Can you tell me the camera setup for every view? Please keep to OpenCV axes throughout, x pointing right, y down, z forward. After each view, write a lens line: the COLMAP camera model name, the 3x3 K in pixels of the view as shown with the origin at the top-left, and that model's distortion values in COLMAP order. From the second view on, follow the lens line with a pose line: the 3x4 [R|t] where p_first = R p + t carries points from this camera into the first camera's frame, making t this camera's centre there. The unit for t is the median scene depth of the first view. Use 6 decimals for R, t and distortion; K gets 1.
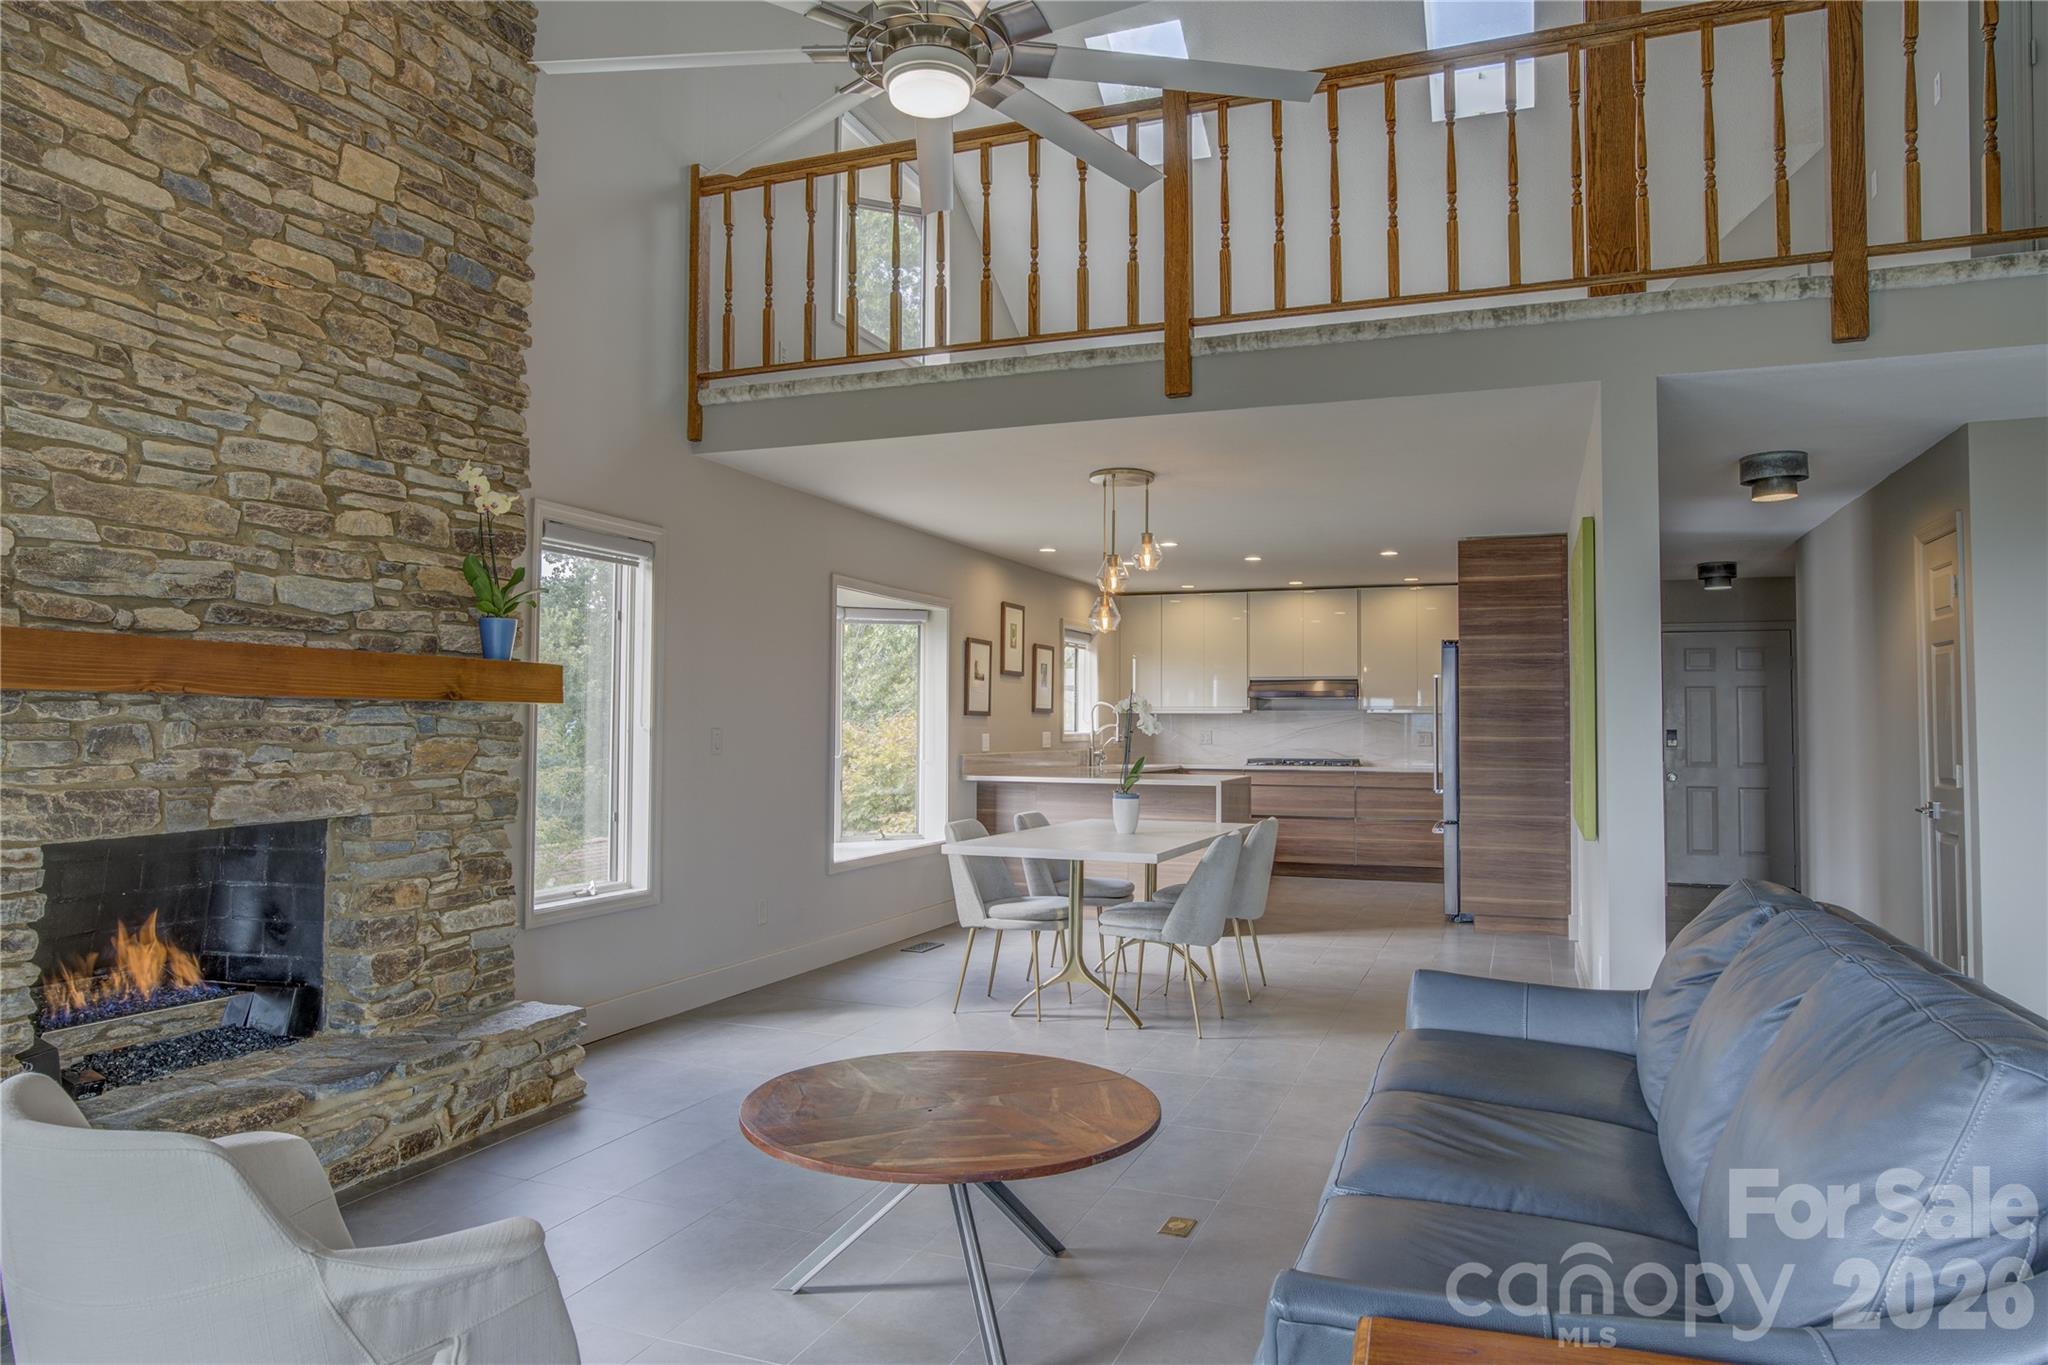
lens RADIAL K [[1282.7, 0, 1024.0], [0, 1282.7, 682.5], [0, 0, 1]] dist [-0.049096, 0.032745]
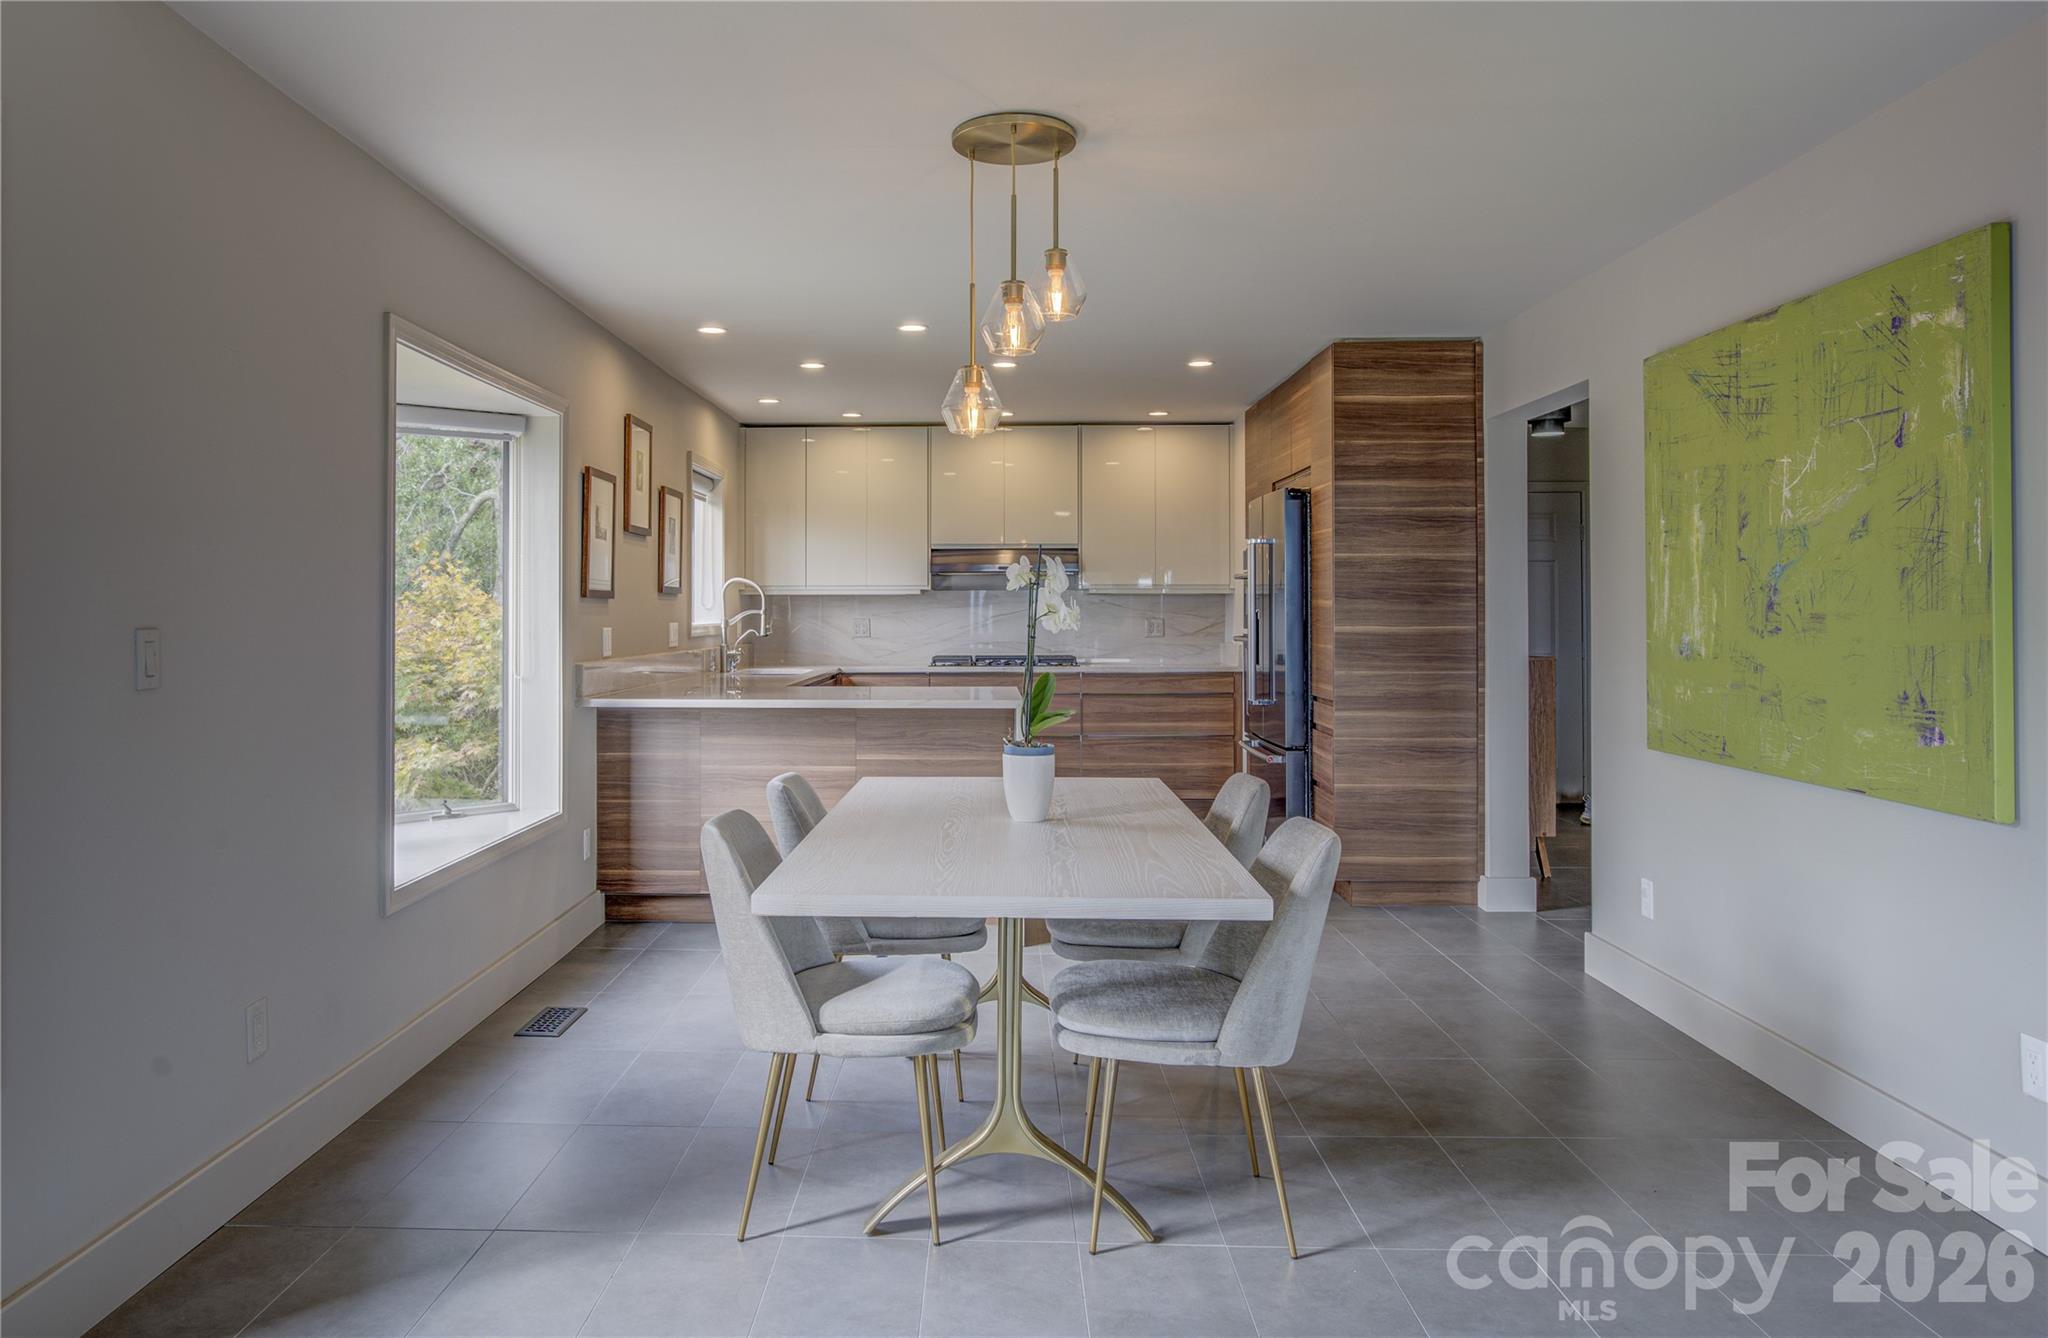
lens RADIAL K [[1391.9, 0, 939.0], [0, 1391.9, 599.2], [0, 0, 1]] dist [-0.046363, -0.000264]
pose [[0.946493, -0.002932, 0.322711, -0.097048], [-0.005262, 0.999686, 0.024515, 0.009797], [-0.322682, -0.024901, 0.946180, 0.337486]]
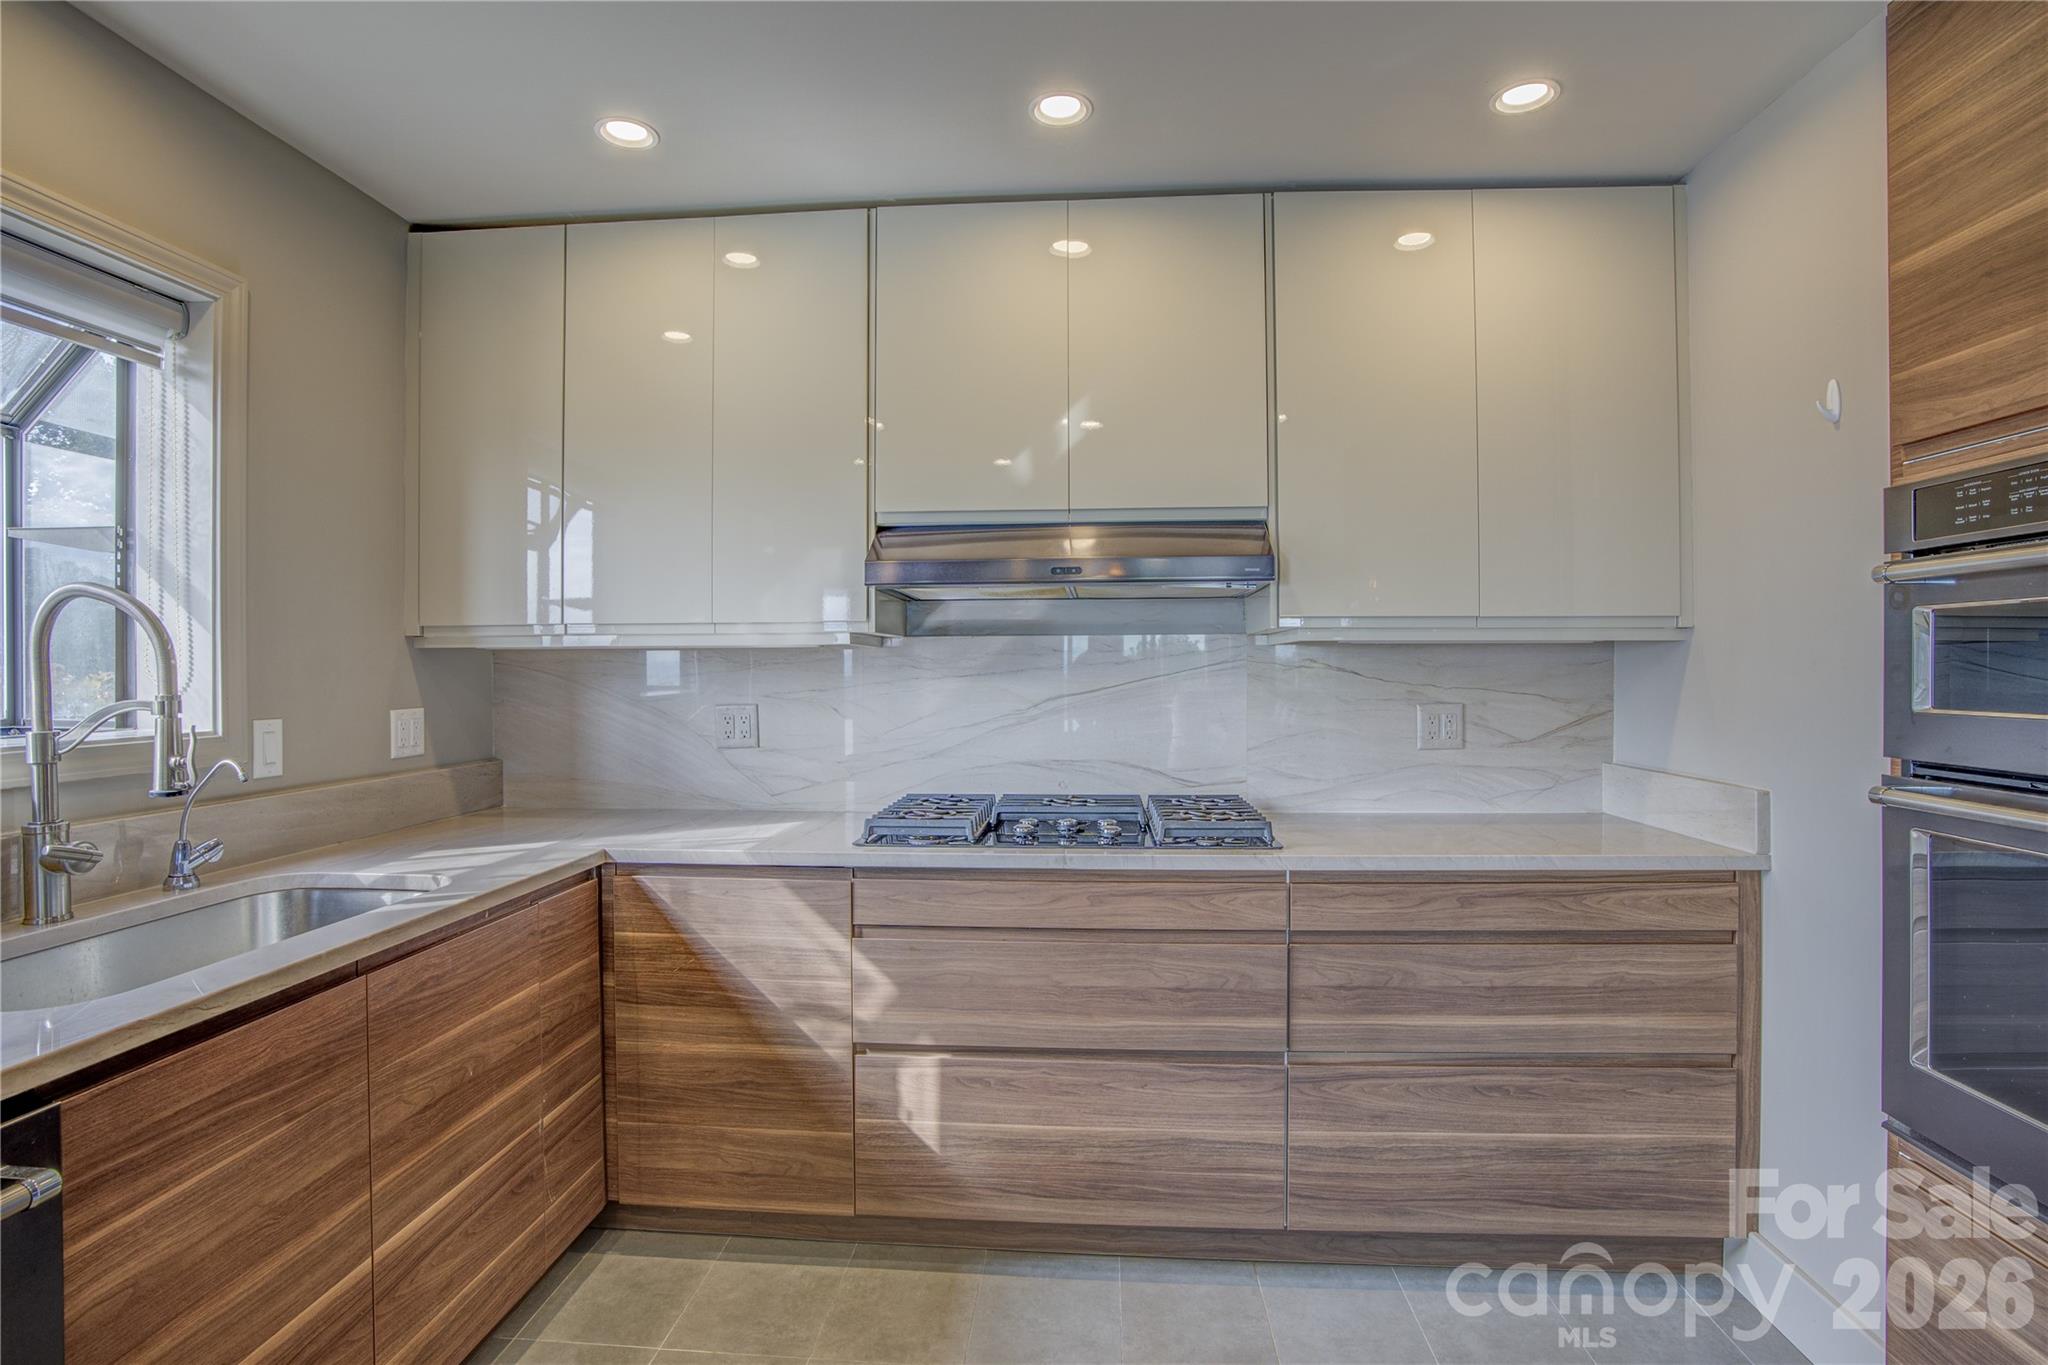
lens RADIAL K [[997.3, 0, 1019.5], [0, 997.3, 674.4], [0, 0, 1]] dist [-0.073374, 0.033717]
pose [[0.957715, -0.010244, 0.287536, 0.191383], [-0.001399, 0.999188, 0.040258, 0.028764], [-0.287715, -0.038958, 0.956923, 1.041886]]
